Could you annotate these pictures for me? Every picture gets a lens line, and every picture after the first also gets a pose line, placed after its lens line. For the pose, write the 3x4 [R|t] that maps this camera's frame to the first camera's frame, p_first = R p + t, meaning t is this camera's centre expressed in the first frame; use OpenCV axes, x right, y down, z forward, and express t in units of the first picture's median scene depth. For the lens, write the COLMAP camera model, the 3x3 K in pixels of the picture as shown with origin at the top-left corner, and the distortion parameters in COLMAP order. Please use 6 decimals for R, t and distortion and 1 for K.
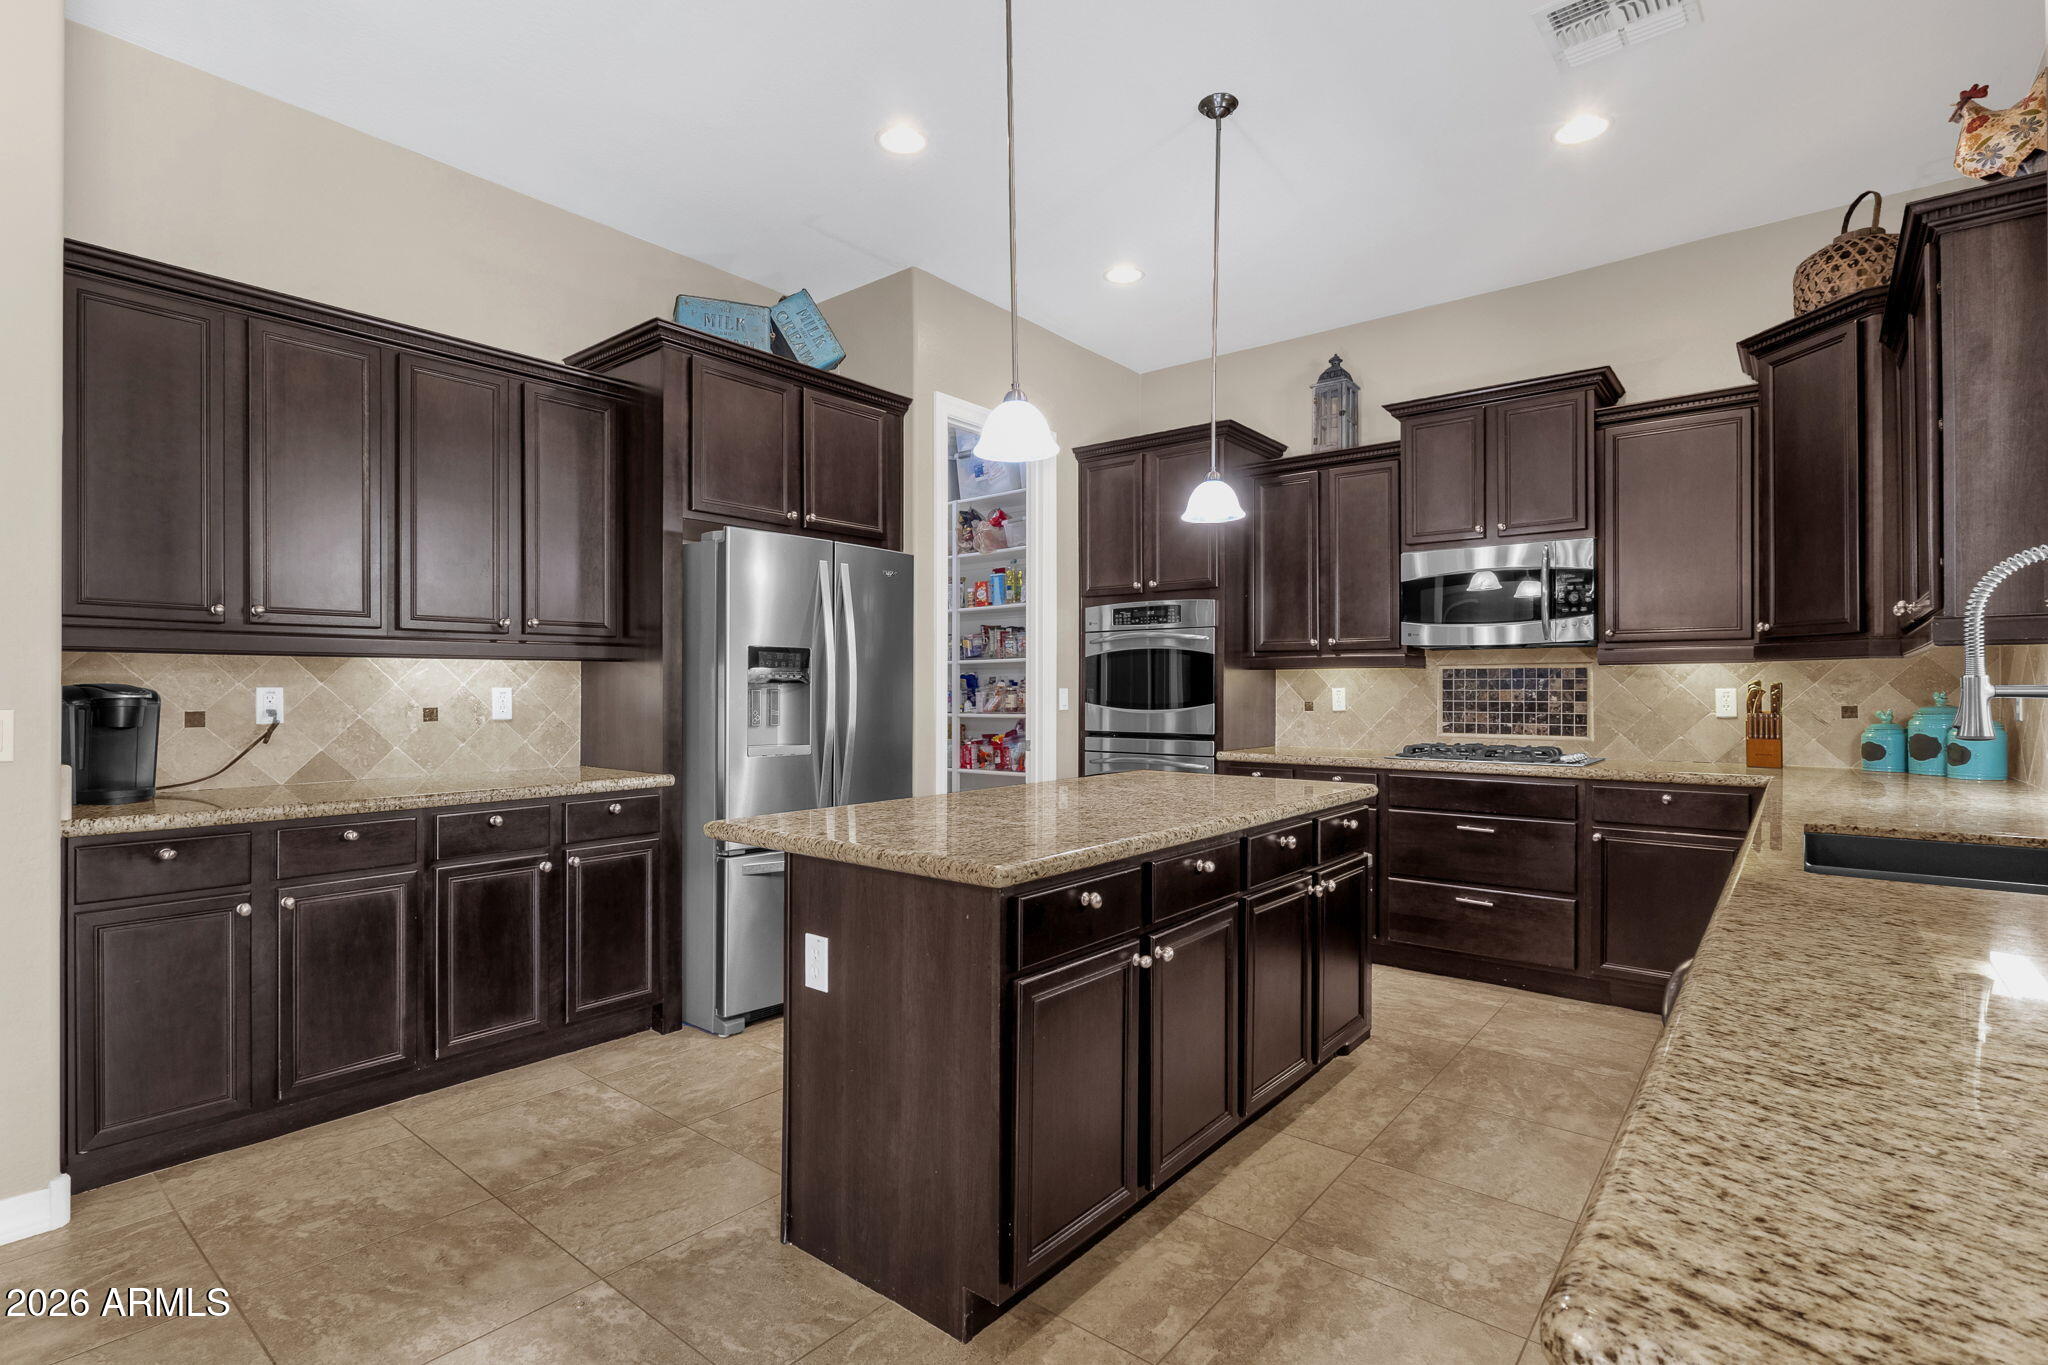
lens RADIAL K [[969.9, 0, 1025.5], [0, 969.9, 698.5], [0, 0, 1]] dist [-0.010437, 0.002365]
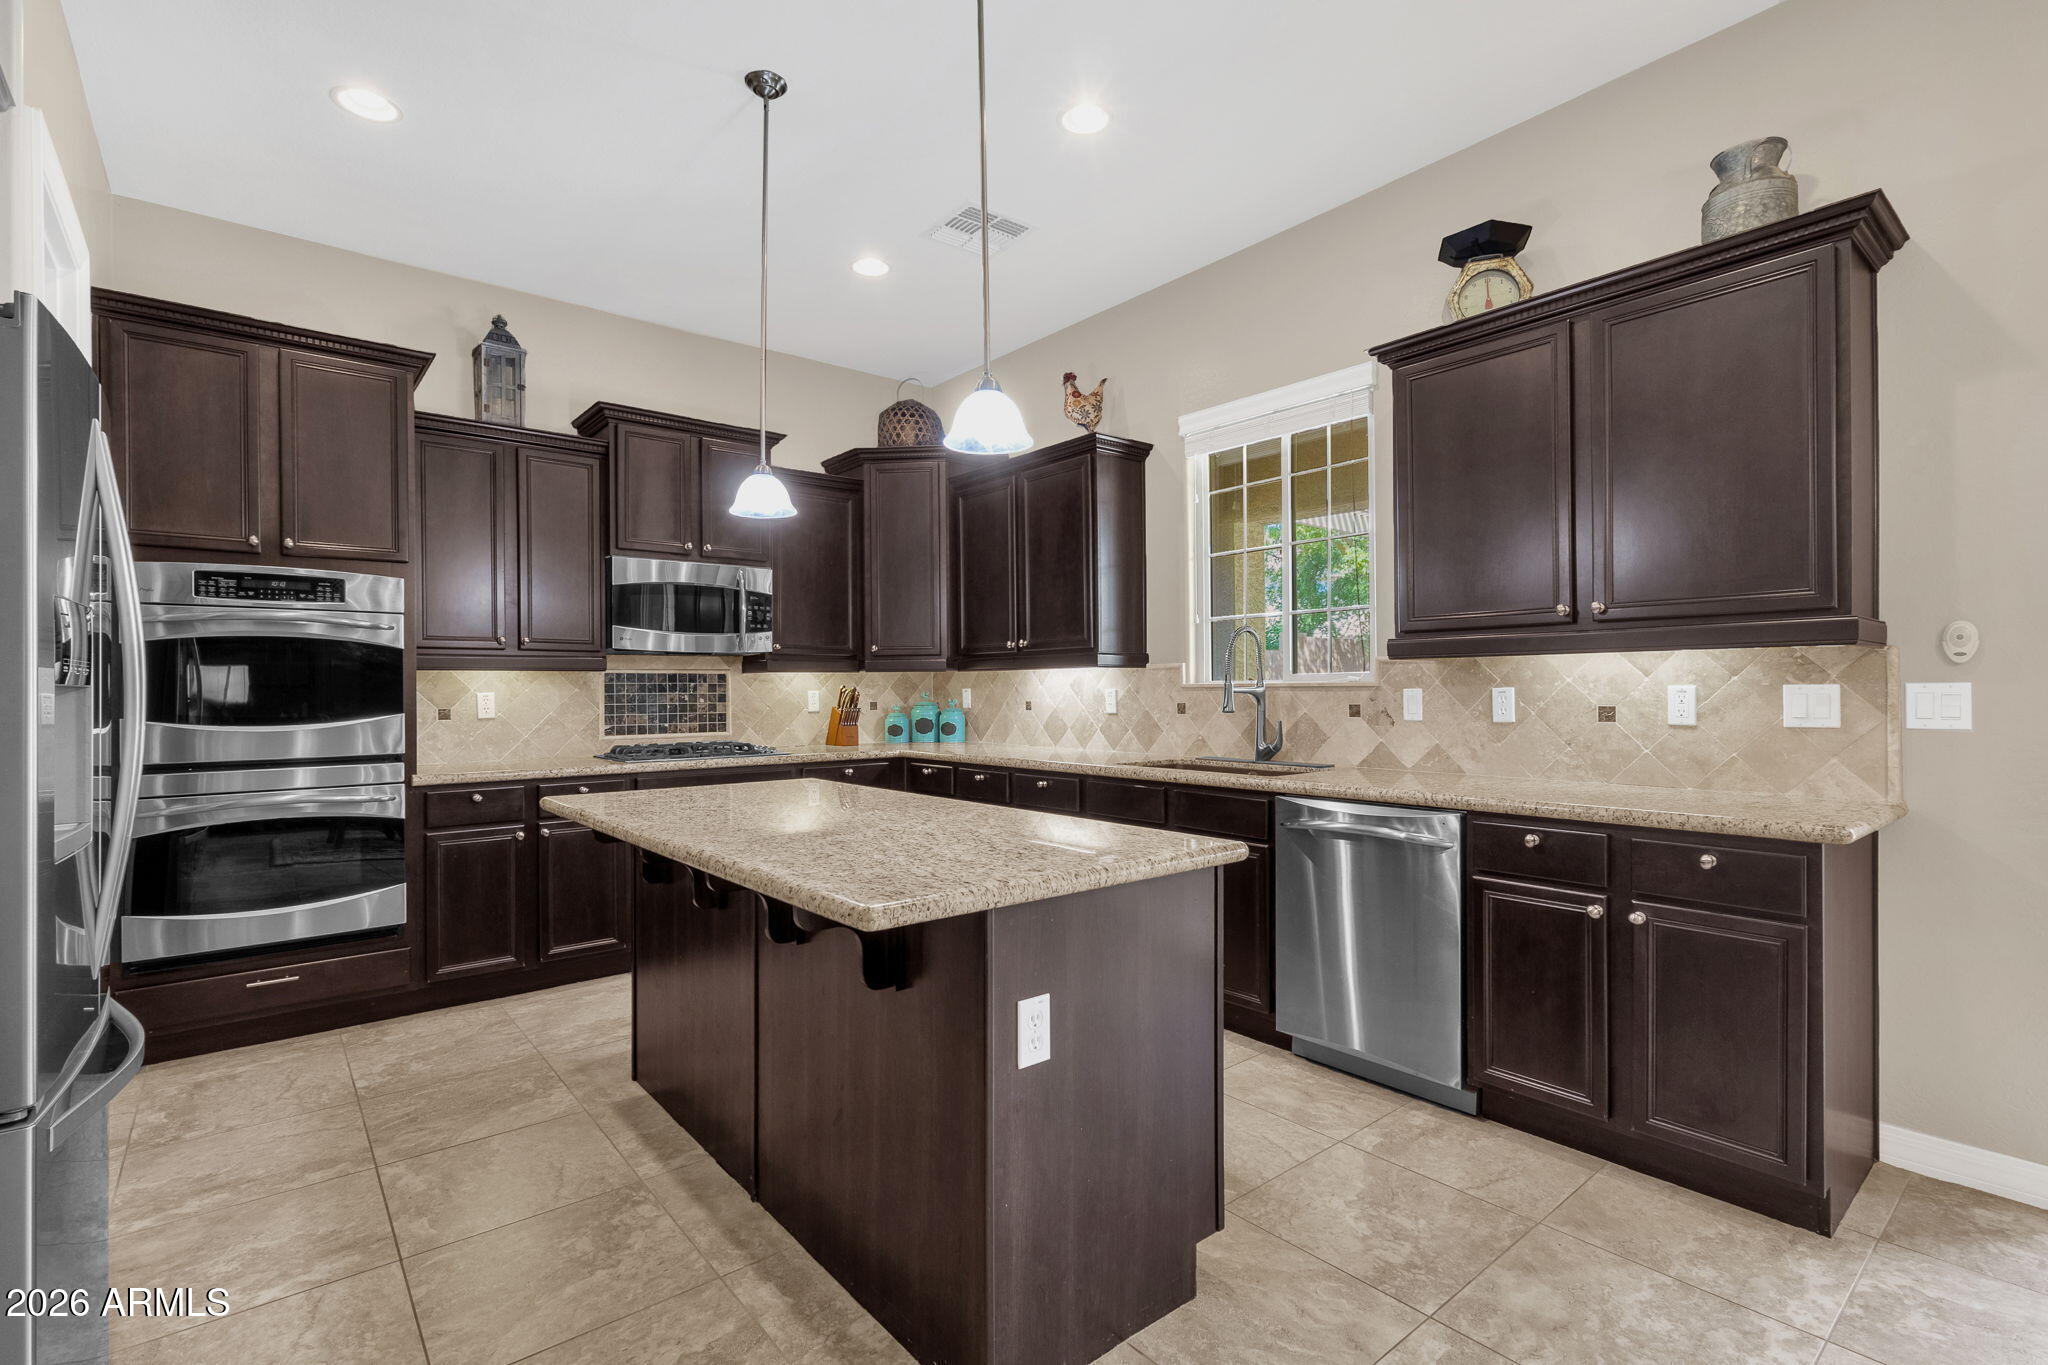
lens RADIAL K [[942.6, 0, 1020.5], [0, 942.6, 695.2], [0, 0, 1]] dist [0.003922, -0.000066]
pose [[0.204469, -0.007323, 0.978846, -0.469343], [0.016221, 0.999860, 0.004092, -0.004437], [-0.978739, 0.015041, 0.204559, 0.393936]]
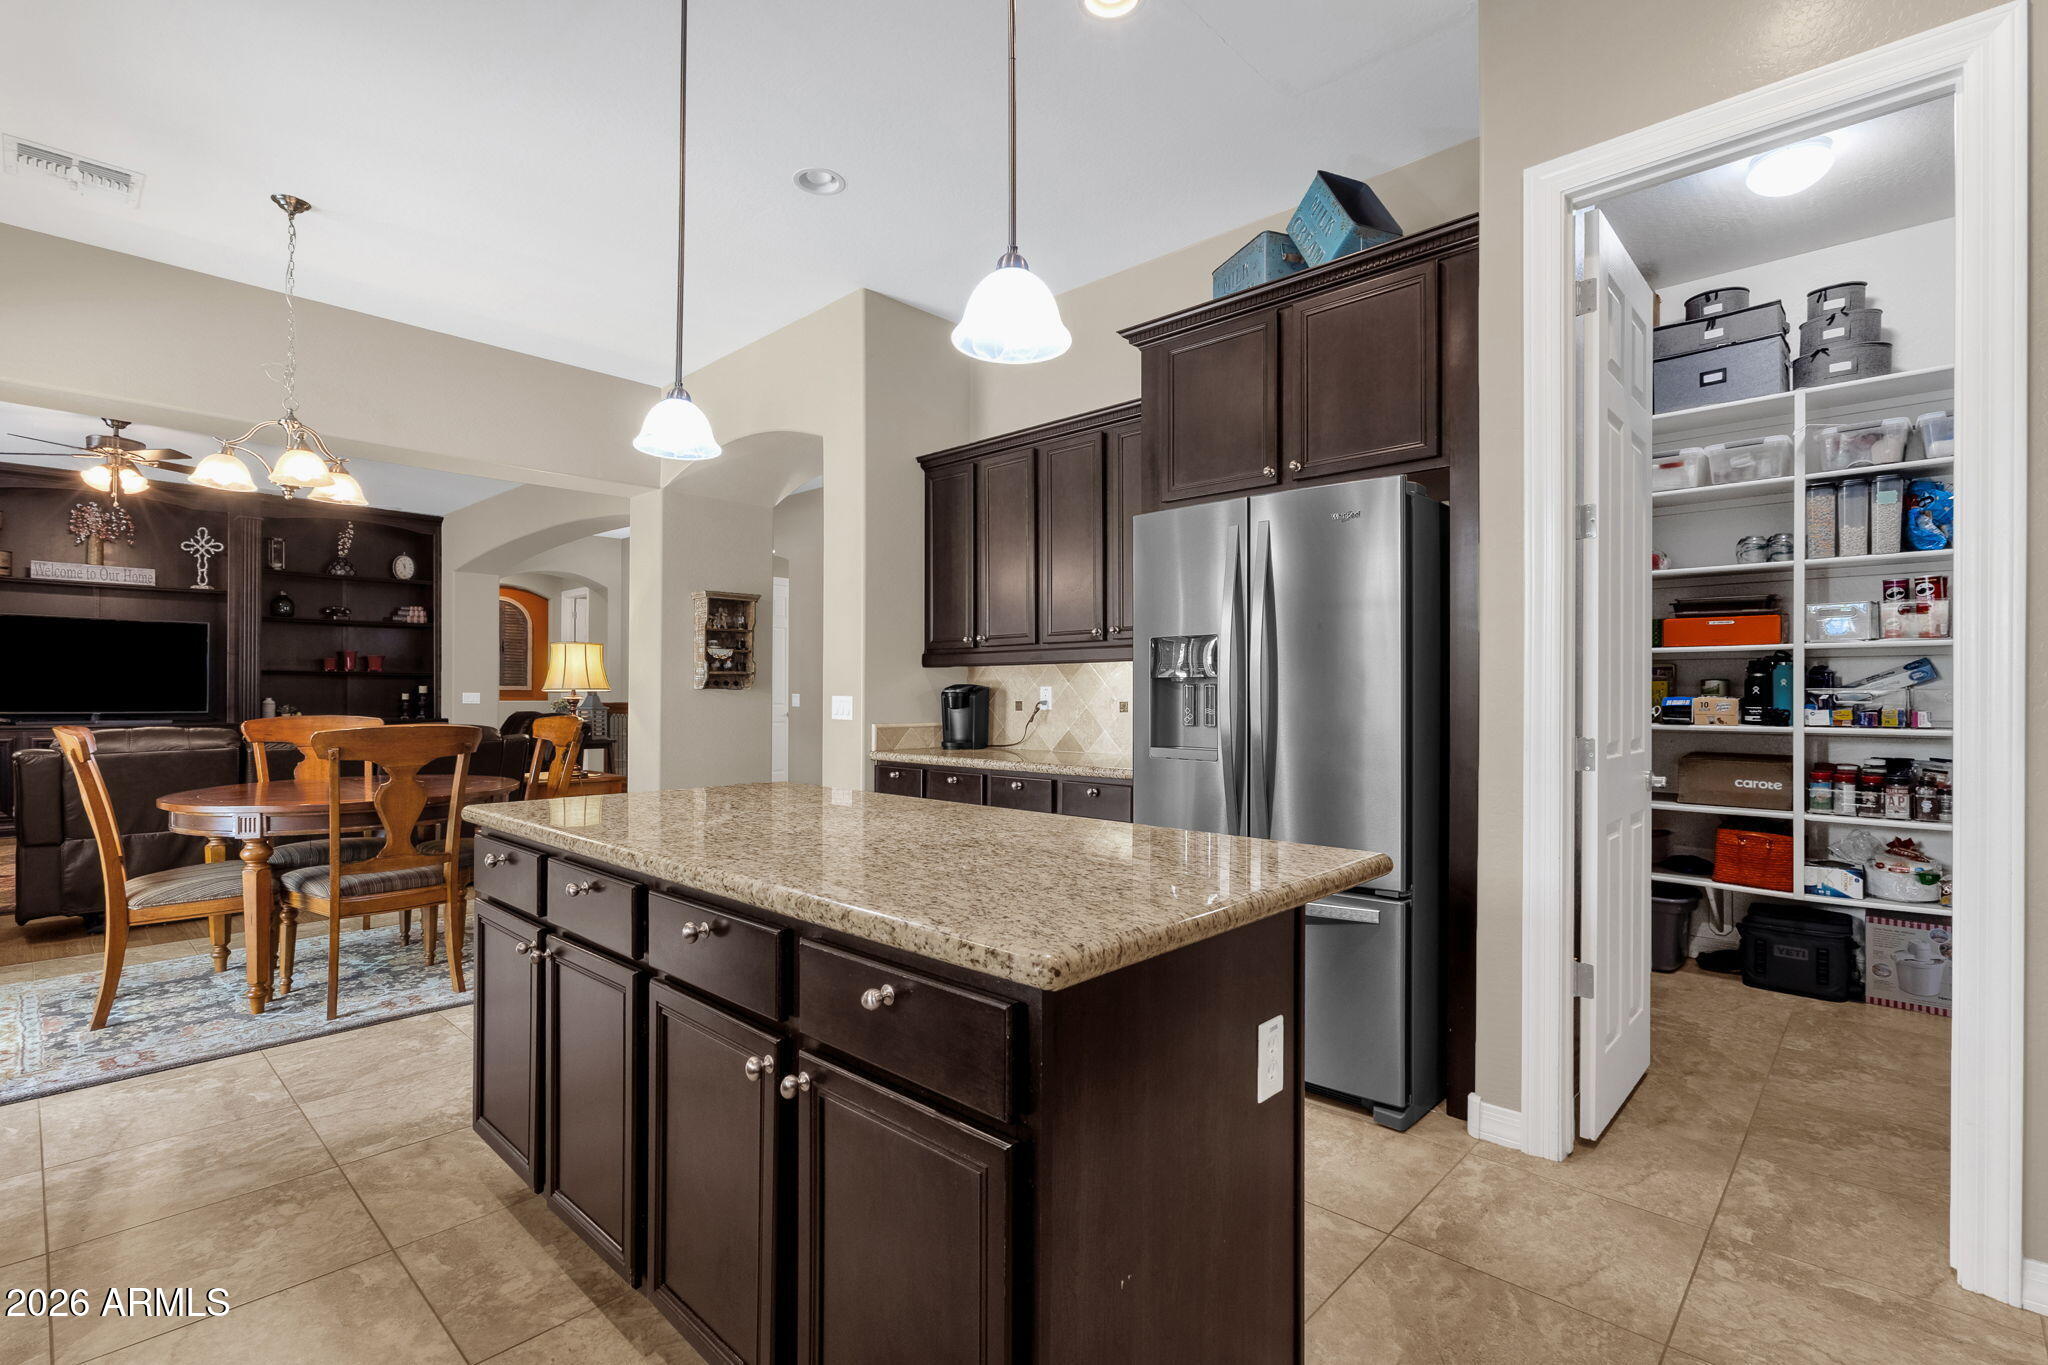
lens RADIAL K [[942.6, 0, 1019.7], [0, 942.6, 684.8], [0, 0, 1]] dist [0.003922, -0.000066]
pose [[-0.077669, -0.010646, -0.996922, 0.491175], [-0.014246, 0.999853, -0.009568, 0.000903], [0.996877, 0.013459, -0.077809, 0.733730]]
